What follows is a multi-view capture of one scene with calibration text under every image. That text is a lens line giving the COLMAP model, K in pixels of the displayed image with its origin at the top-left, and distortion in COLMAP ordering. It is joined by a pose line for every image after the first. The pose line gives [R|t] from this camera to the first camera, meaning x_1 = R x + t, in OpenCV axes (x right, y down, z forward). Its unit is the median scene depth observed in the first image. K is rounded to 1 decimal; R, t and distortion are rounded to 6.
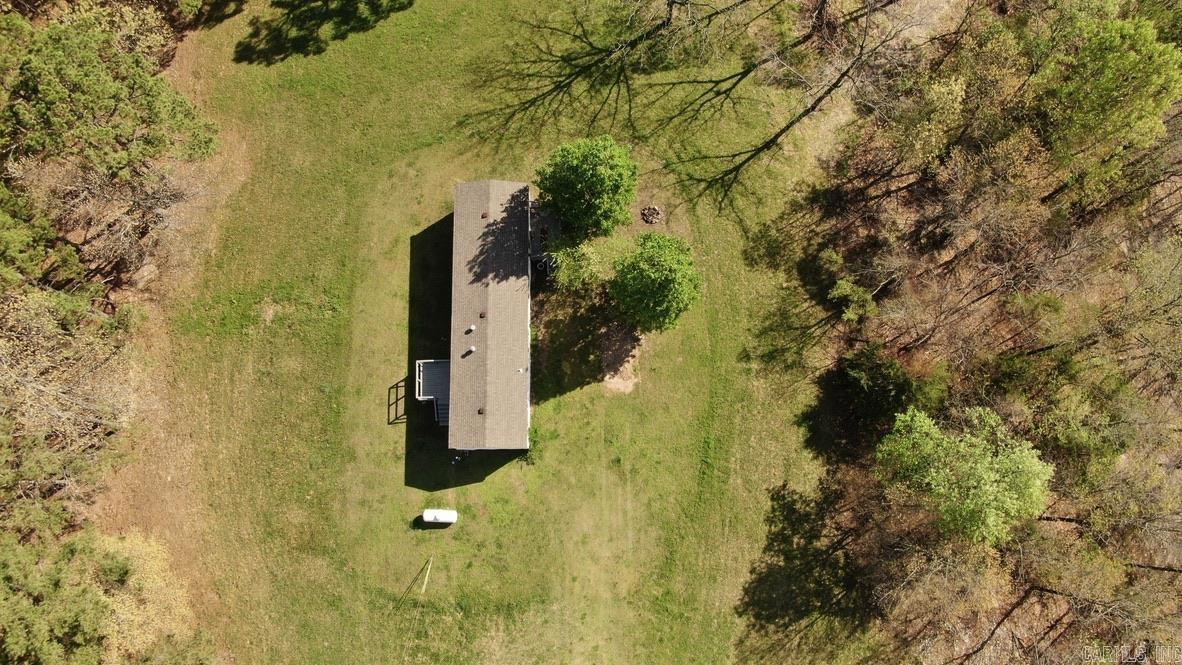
lens RADIAL K [[821.0, 0, 575.0], [0, 821.0, 351.6], [0, 0, 1]] dist [-0.022815, 0.012136]
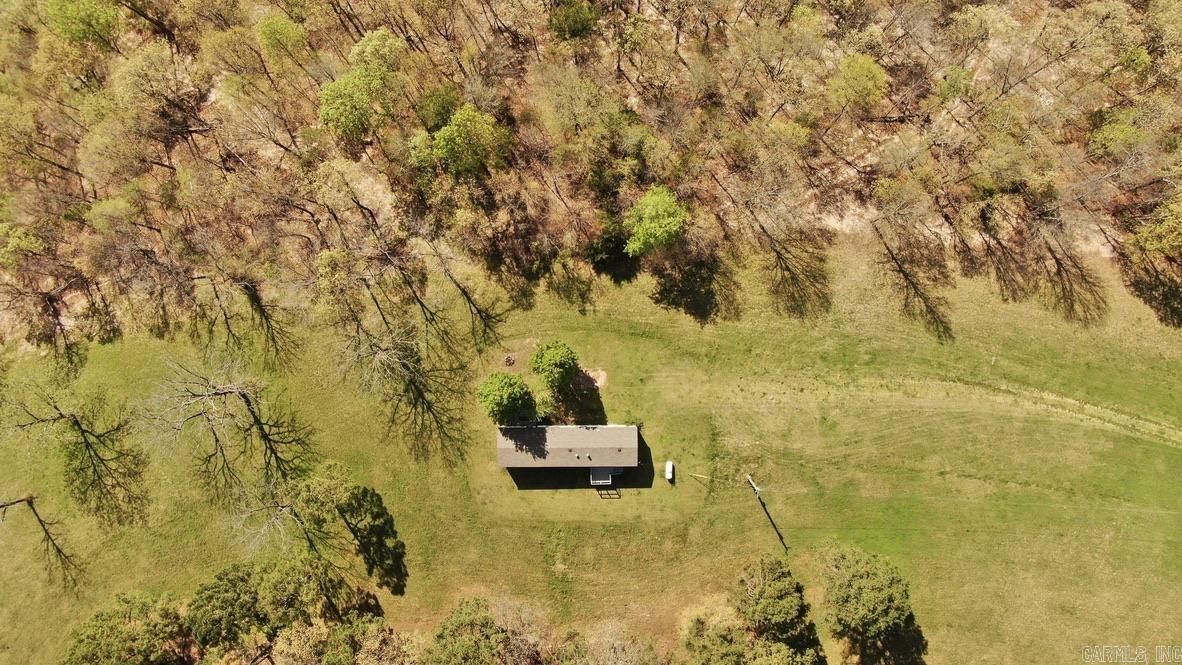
lens RADIAL K [[821.0, 0, 592.1], [0, 821.0, 328.8], [0, 0, 1]] dist [-0.022815, 0.012136]
pose [[0.001935, -0.999647, 0.026516, 0.117728], [0.986153, 0.006305, 0.165719, -0.296860], [-0.165827, 0.025828, 0.985817, -0.885169]]
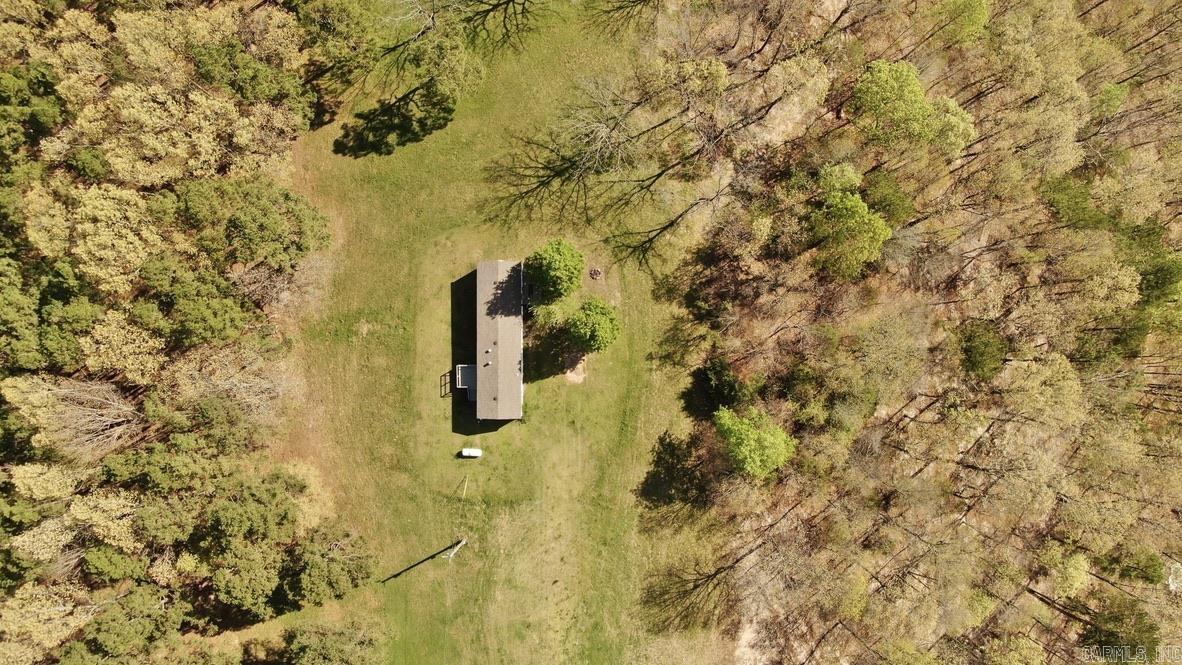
lens RADIAL K [[821.0, 0, 588.2], [0, 821.0, 332.1], [0, 0, 1]] dist [-0.022815, 0.012136]
pose [[0.999899, 0.009036, 0.010977, 0.060895], [-0.010824, 0.984399, 0.175616, -0.349472], [-0.009219, -0.175717, 0.984398, -0.662057]]
